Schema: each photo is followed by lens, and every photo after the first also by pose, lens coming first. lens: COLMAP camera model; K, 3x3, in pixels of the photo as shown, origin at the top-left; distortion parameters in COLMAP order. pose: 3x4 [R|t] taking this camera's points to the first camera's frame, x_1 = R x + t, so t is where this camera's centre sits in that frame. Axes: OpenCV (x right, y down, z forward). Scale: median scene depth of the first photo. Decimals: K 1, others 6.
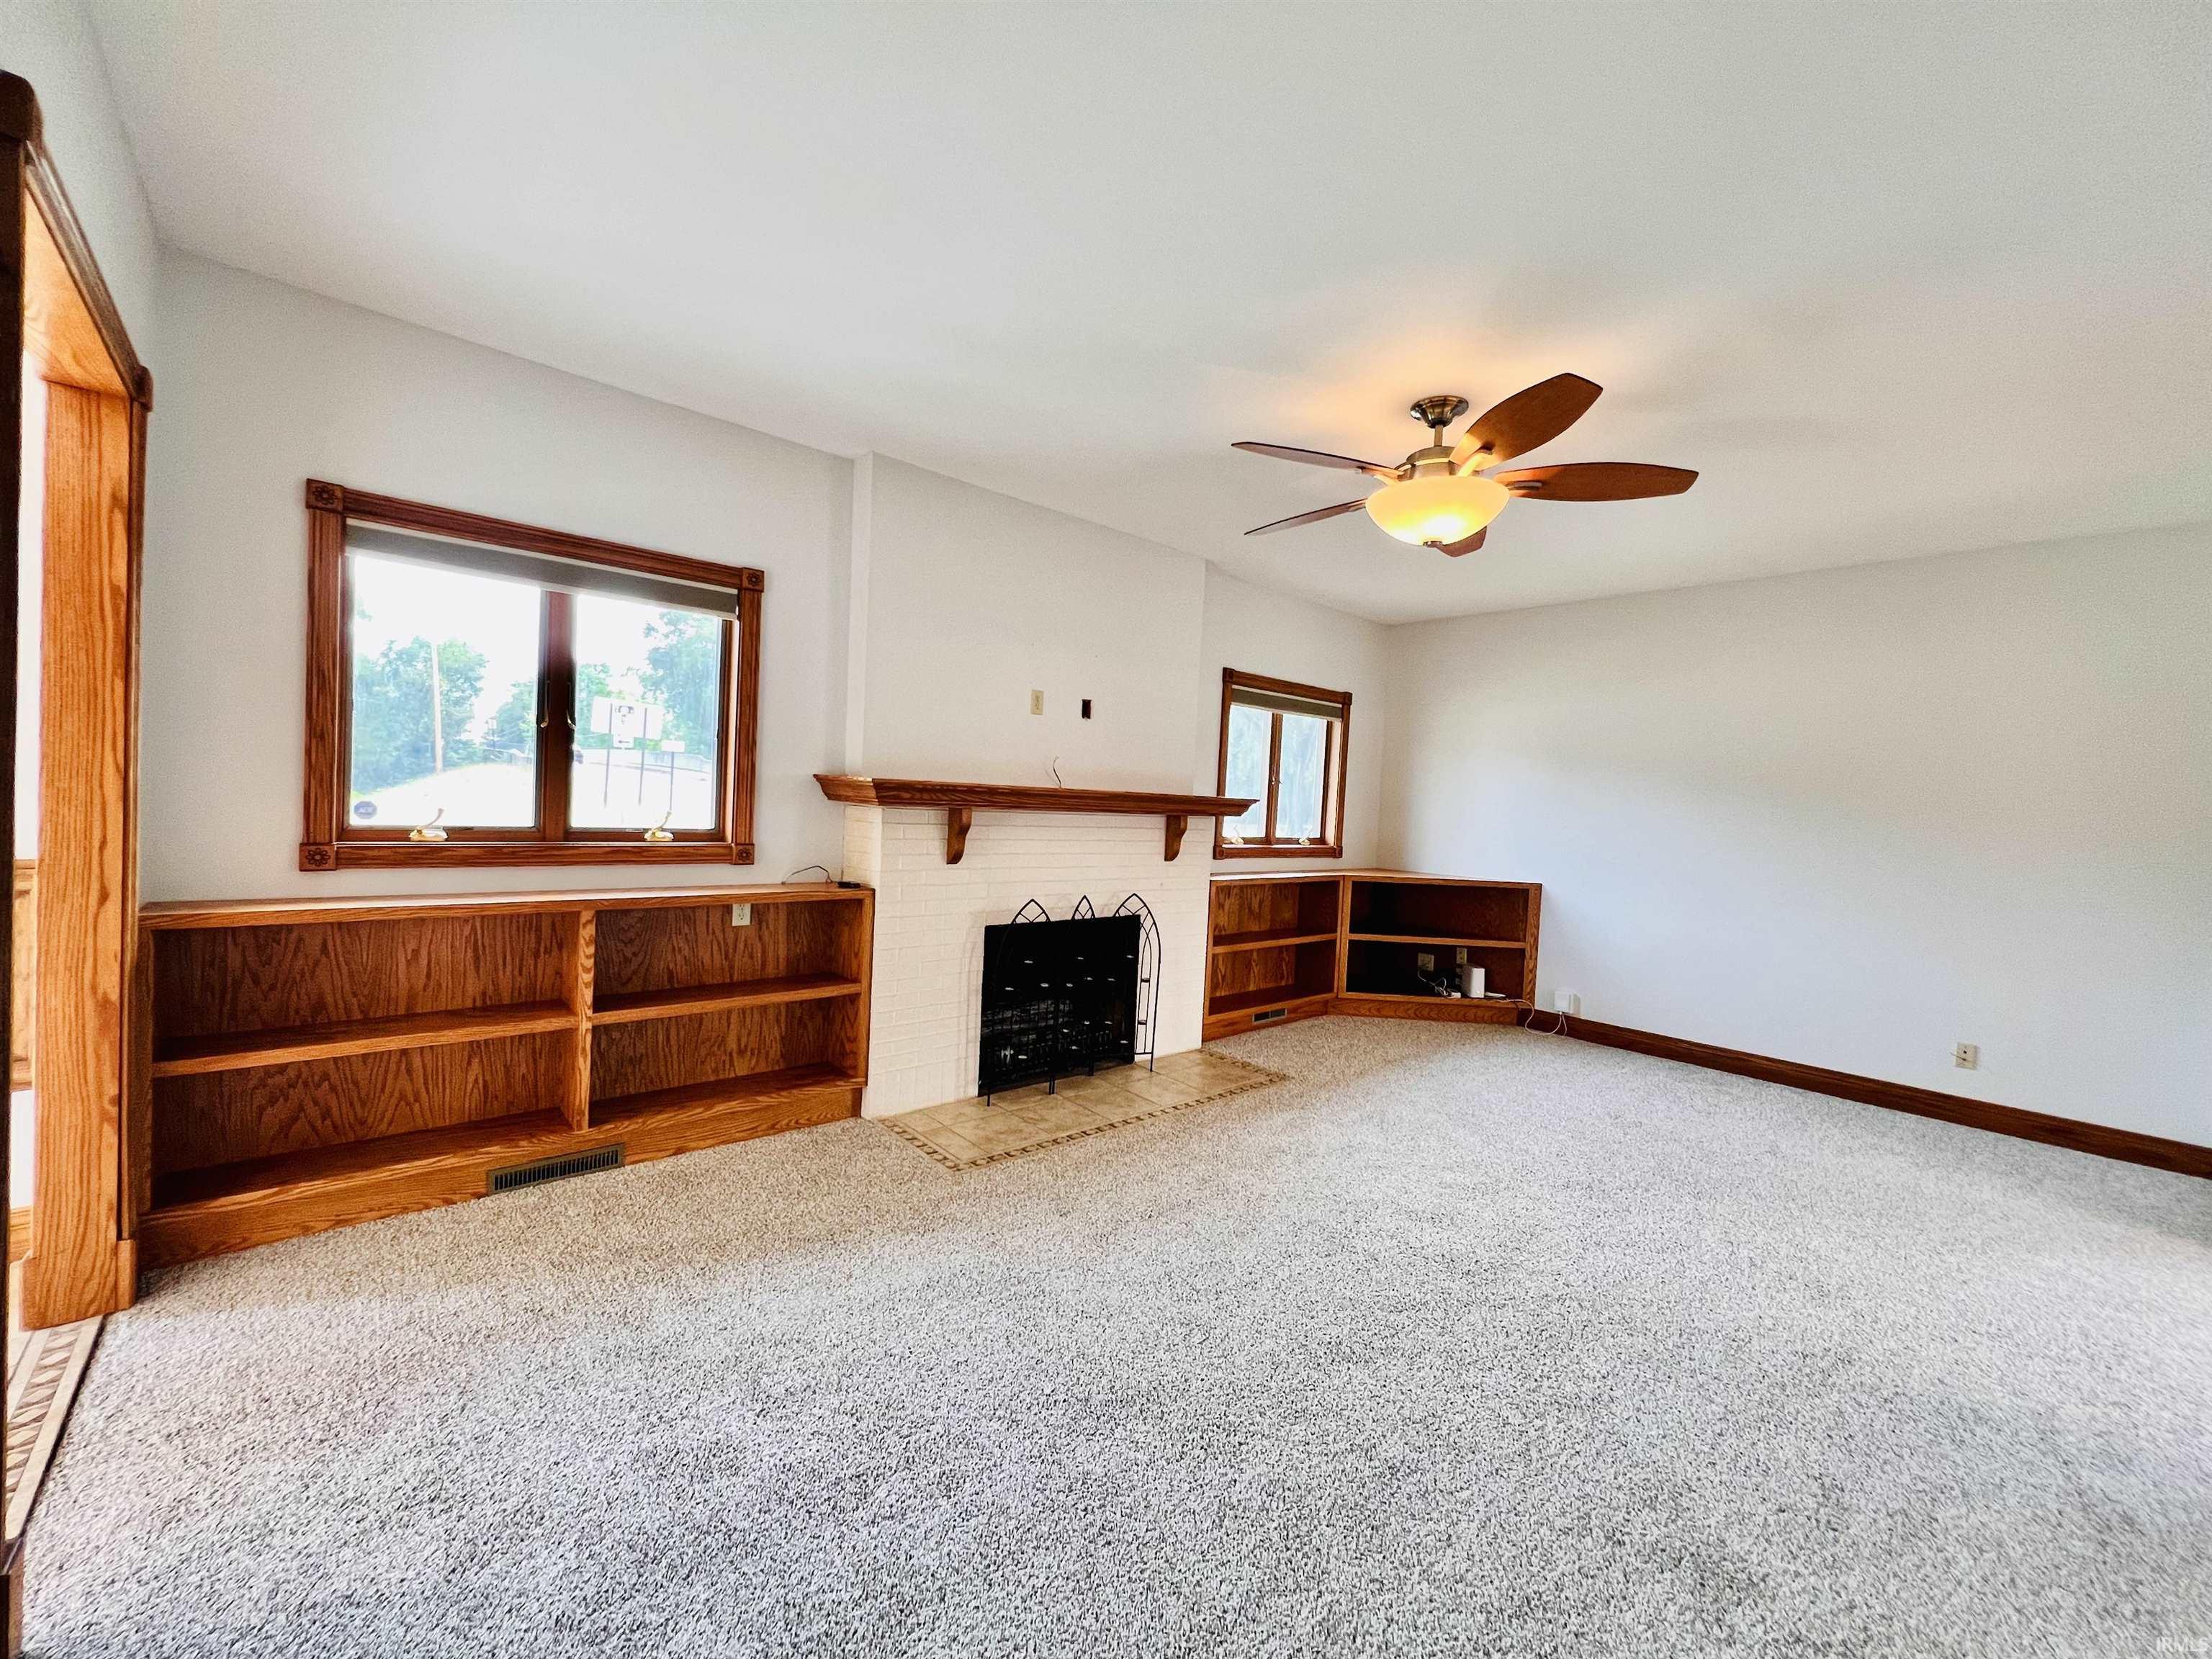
lens RADIAL K [[884.6, 0, 1088.7], [0, 884.6, 825.6], [0, 0, 1]] dist [-0.002402, 0.000534]
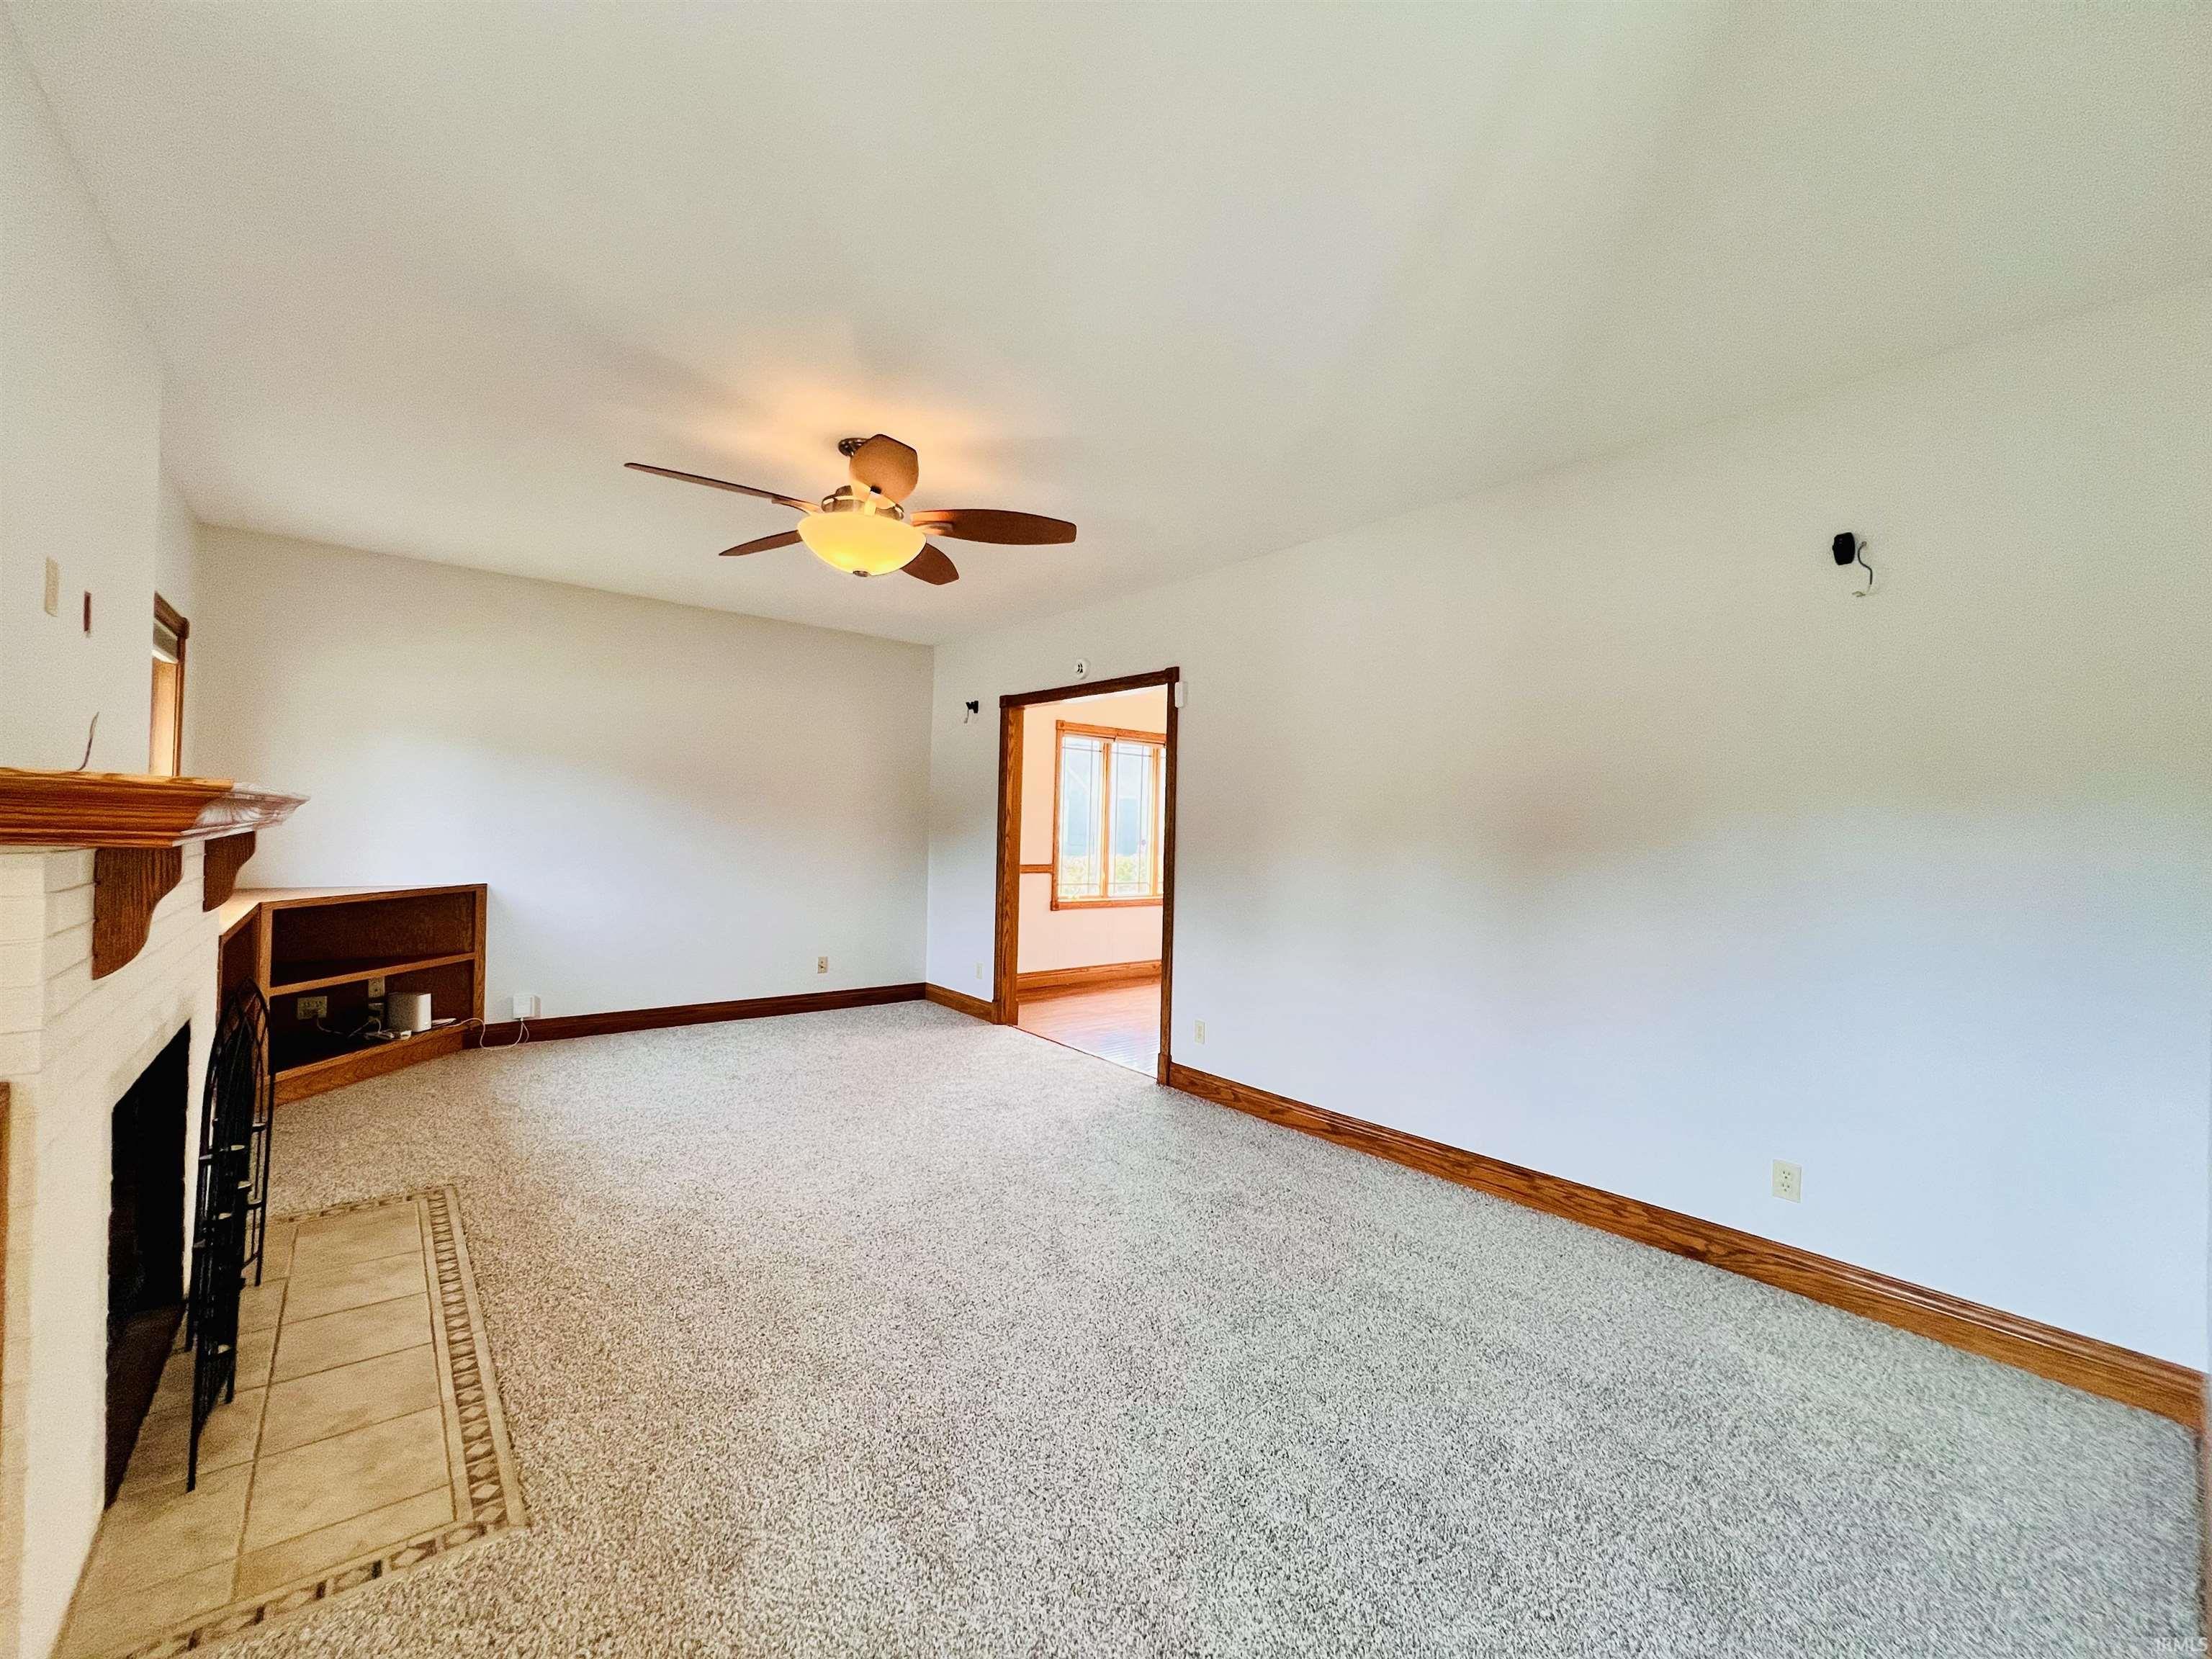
lens RADIAL K [[884.6, 0, 1117.6], [0, 884.6, 819.7], [0, 0, 1]] dist [-0.002402, 0.000534]
pose [[0.008404, -0.029975, 0.999515, -0.465153], [-0.004245, 0.999541, 0.030011, -0.035422], [-0.999956, -0.004495, 0.008273, 0.438012]]
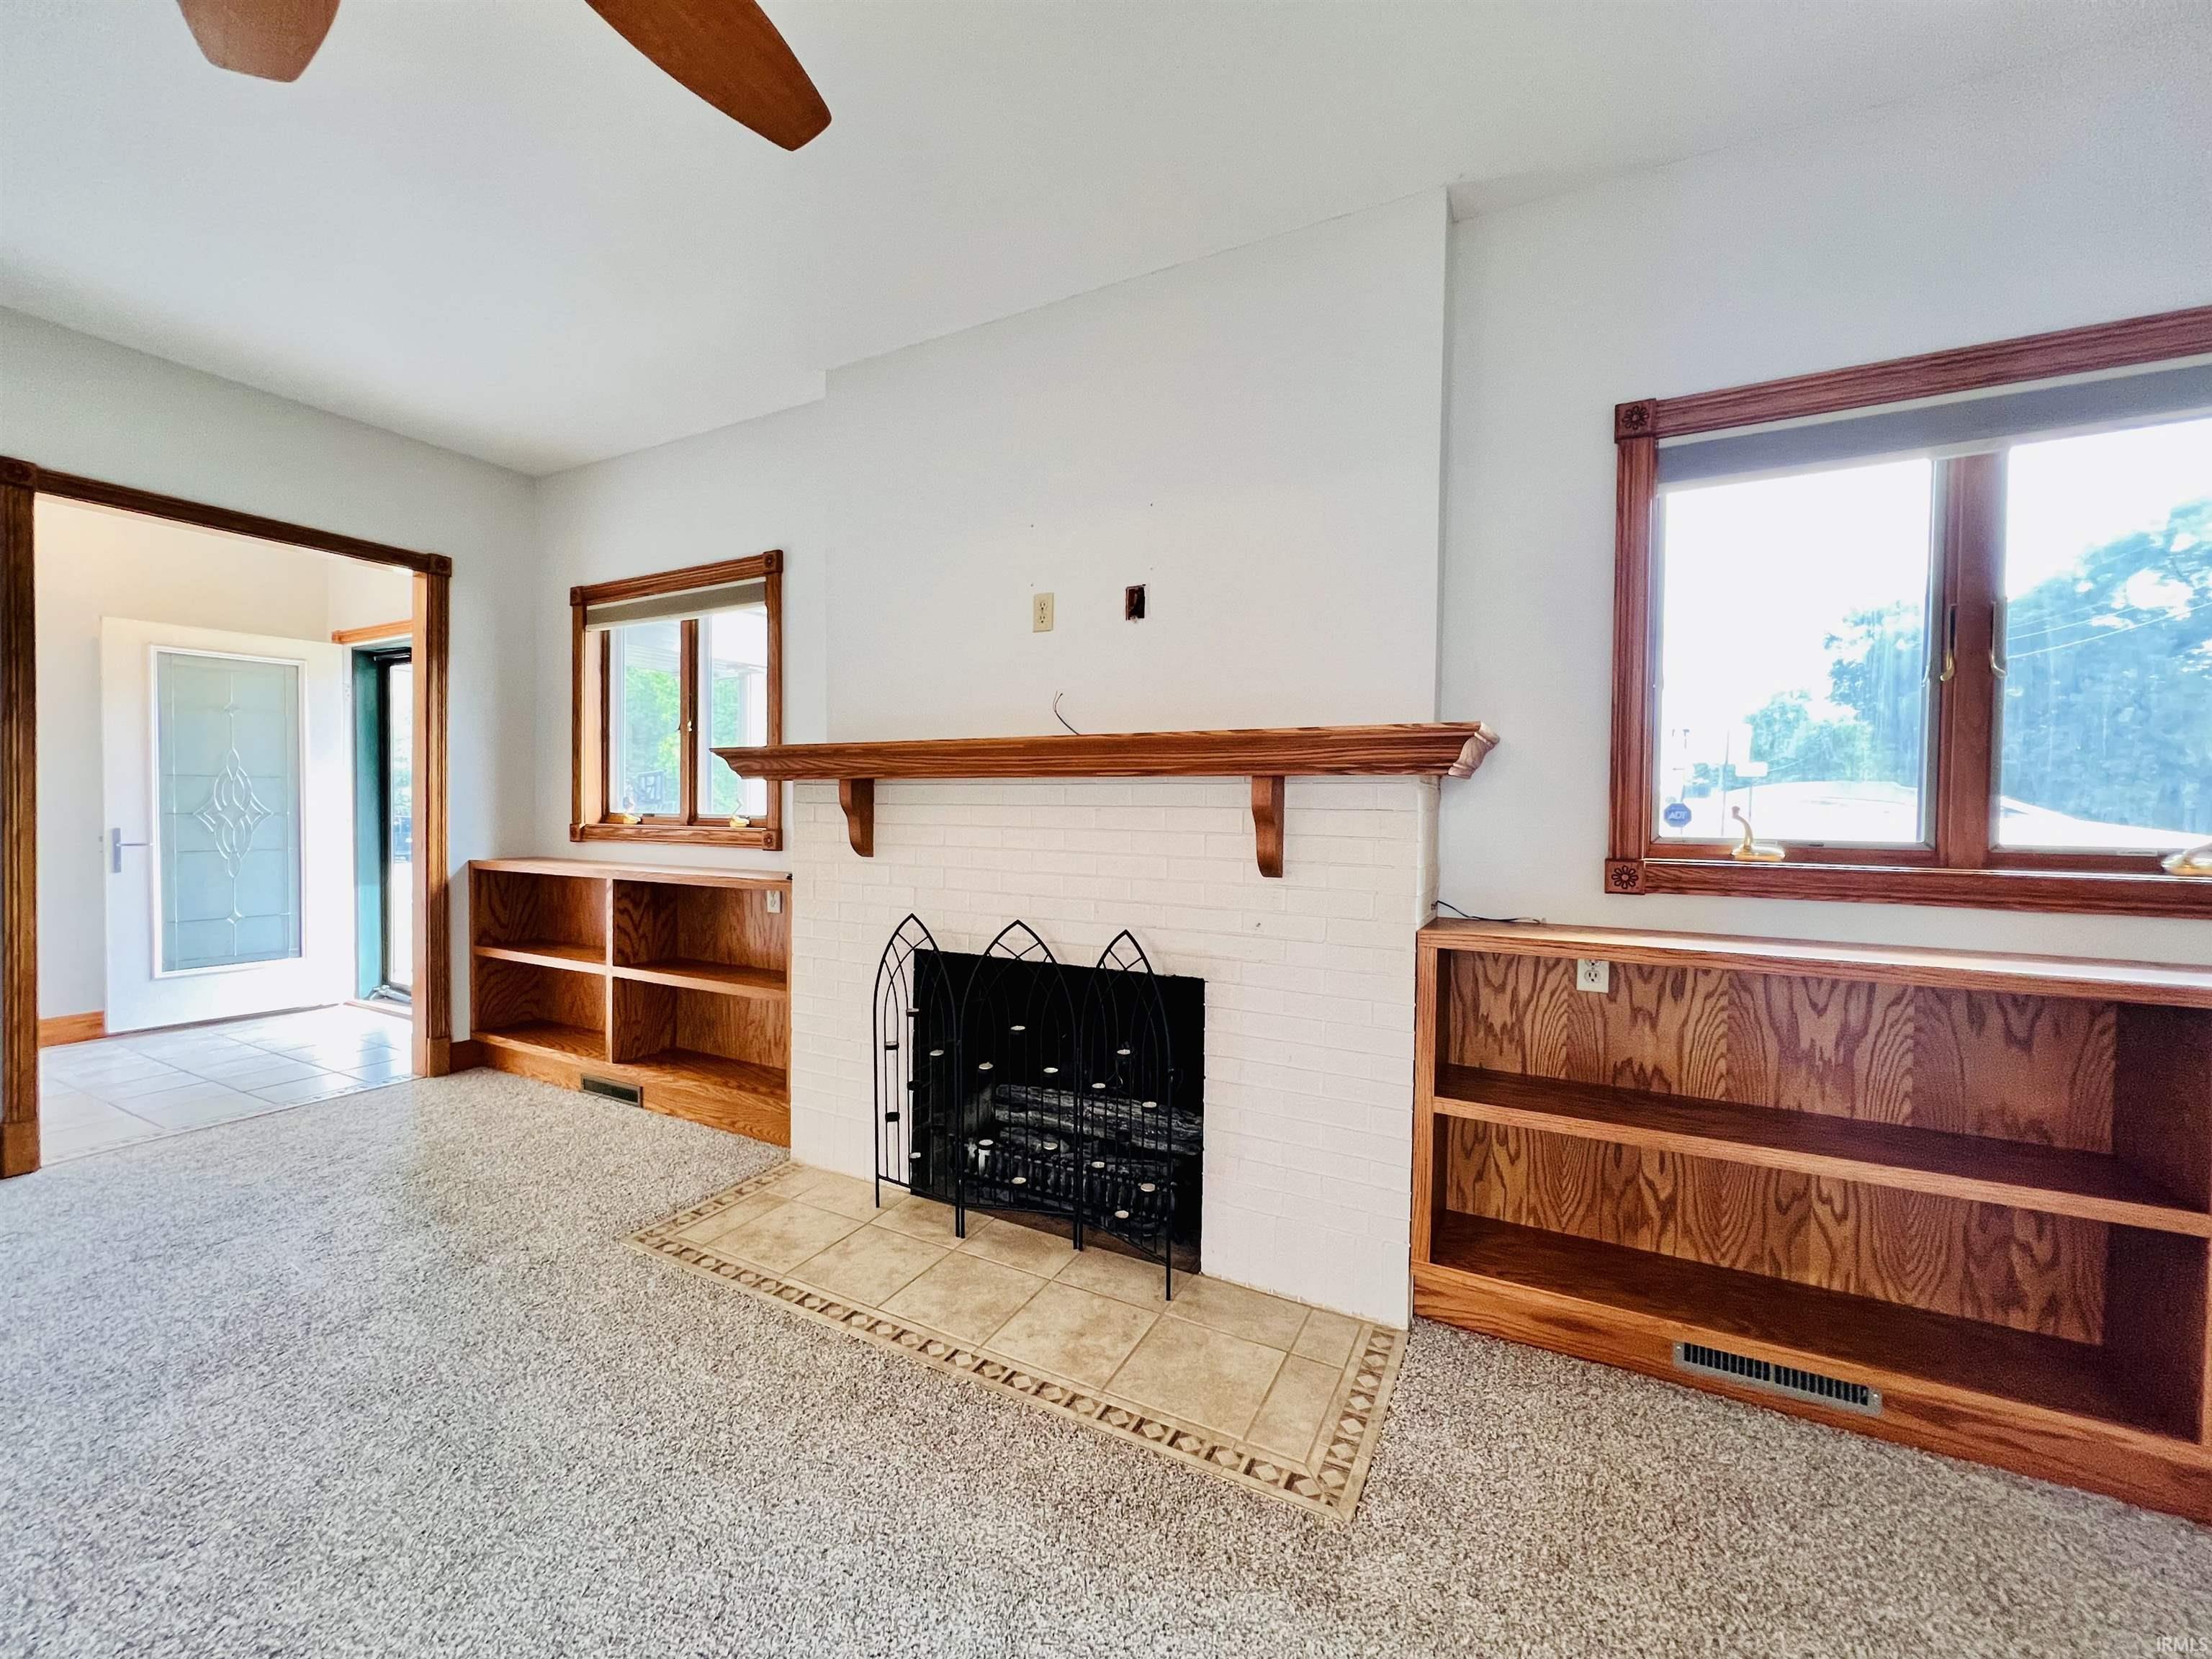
lens RADIAL K [[884.6, 0, 1093.8], [0, 884.6, 831.6], [0, 0, 1]] dist [-0.002402, 0.000534]
pose [[0.356964, -0.011421, -0.934048, 0.503230], [-0.017795, 0.999661, -0.019024, 0.027757], [0.933949, 0.023412, 0.356639, 0.759981]]
